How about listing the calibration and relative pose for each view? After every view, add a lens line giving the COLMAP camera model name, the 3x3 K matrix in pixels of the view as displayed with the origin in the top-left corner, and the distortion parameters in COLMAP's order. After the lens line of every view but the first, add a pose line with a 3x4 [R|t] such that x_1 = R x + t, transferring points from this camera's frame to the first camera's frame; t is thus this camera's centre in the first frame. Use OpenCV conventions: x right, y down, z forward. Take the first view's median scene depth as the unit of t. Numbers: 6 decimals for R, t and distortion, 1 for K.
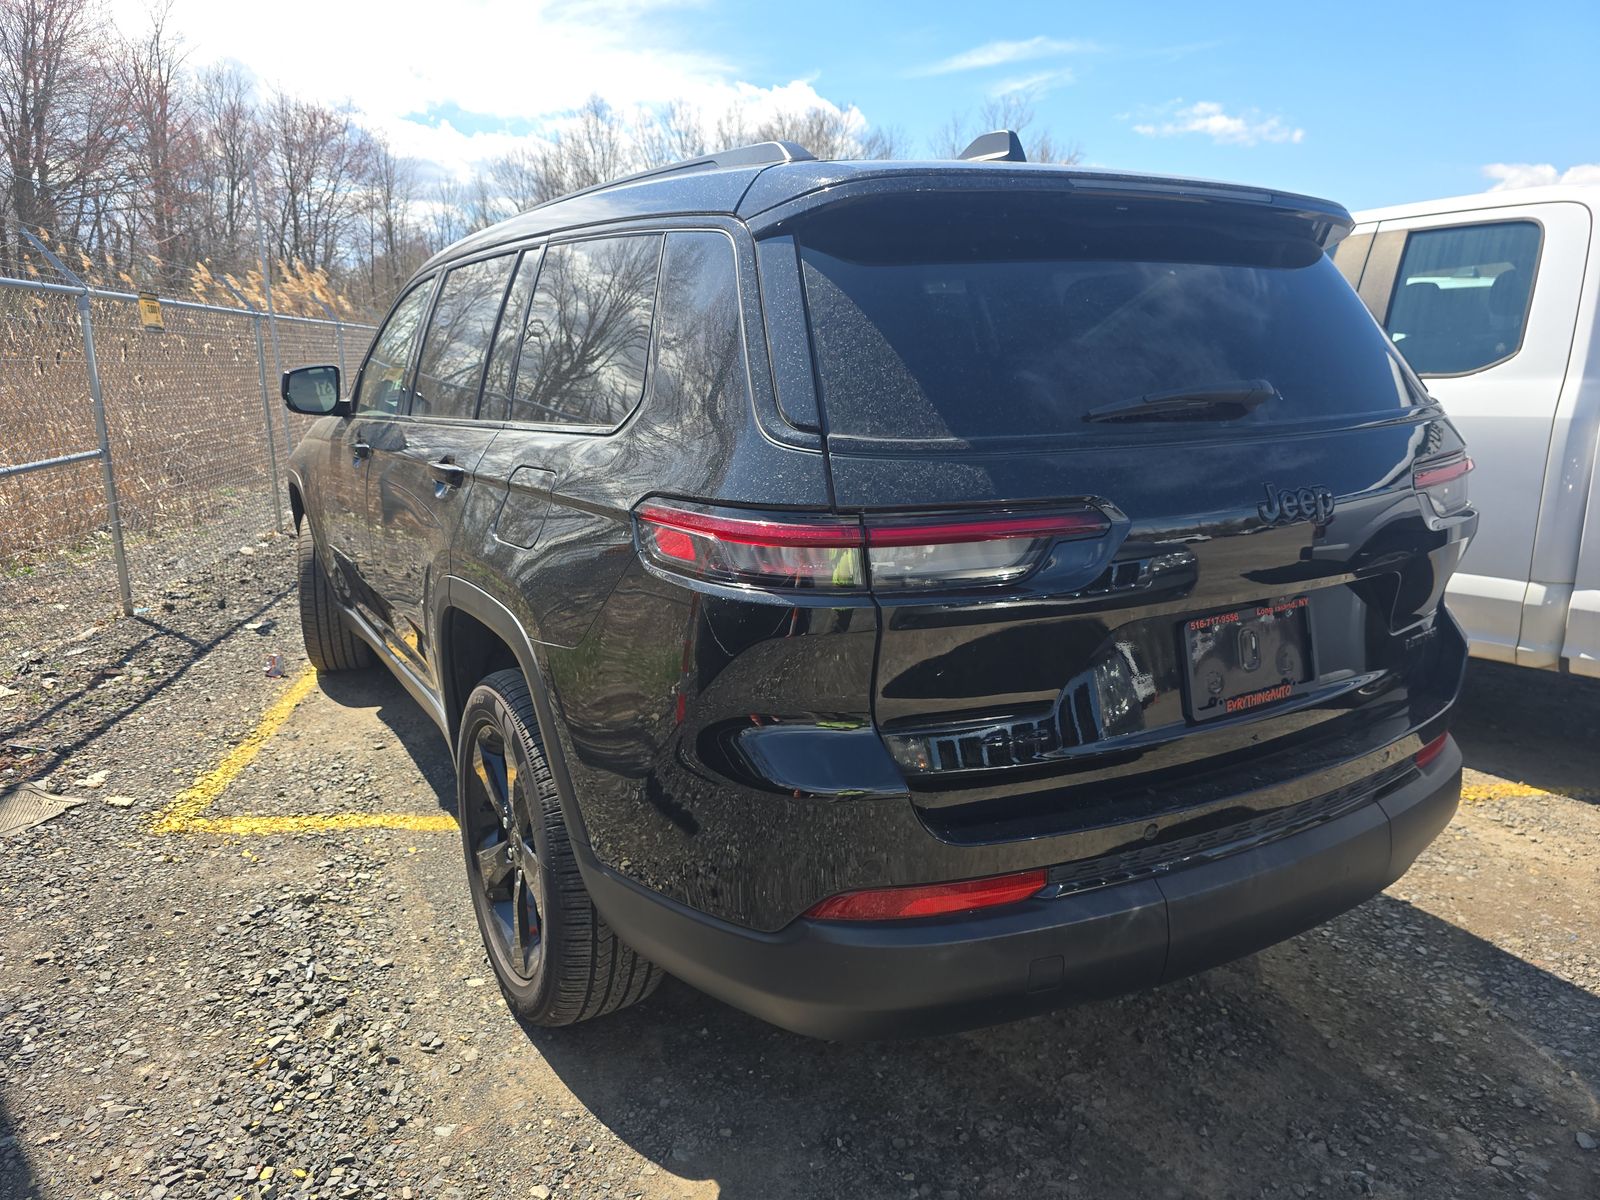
lens RADIAL K [[1099.7, 0, 791.3], [0, 1099.7, 603.9], [0, 0, 1]] dist [0.029769, -0.025655]
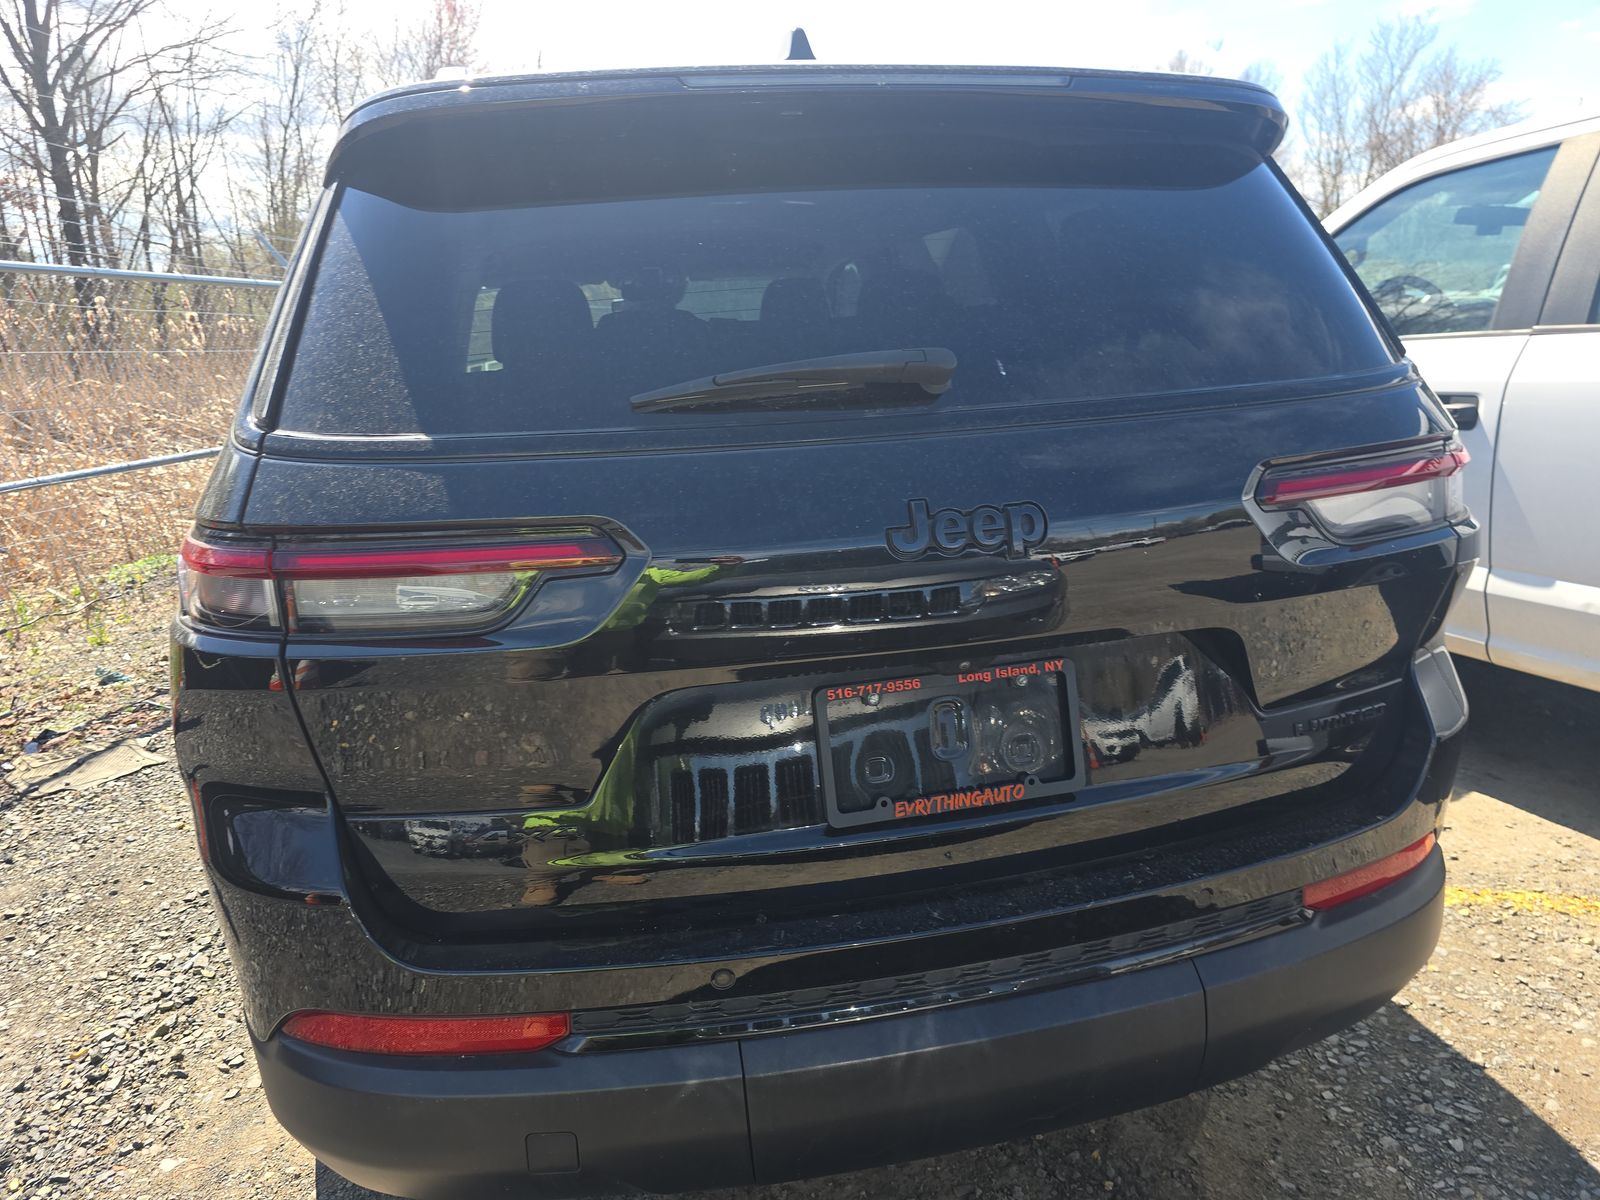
lens RADIAL K [[1099.7, 0, 804.2], [0, 1099.7, 605.3], [0, 0, 1]] dist [0.029769, -0.025655]
pose [[0.955062, 0.042248, -0.293381, 0.404086], [-0.034478, 0.998905, 0.031609, -0.043909], [0.294395, -0.020073, 0.955473, 0.230039]]
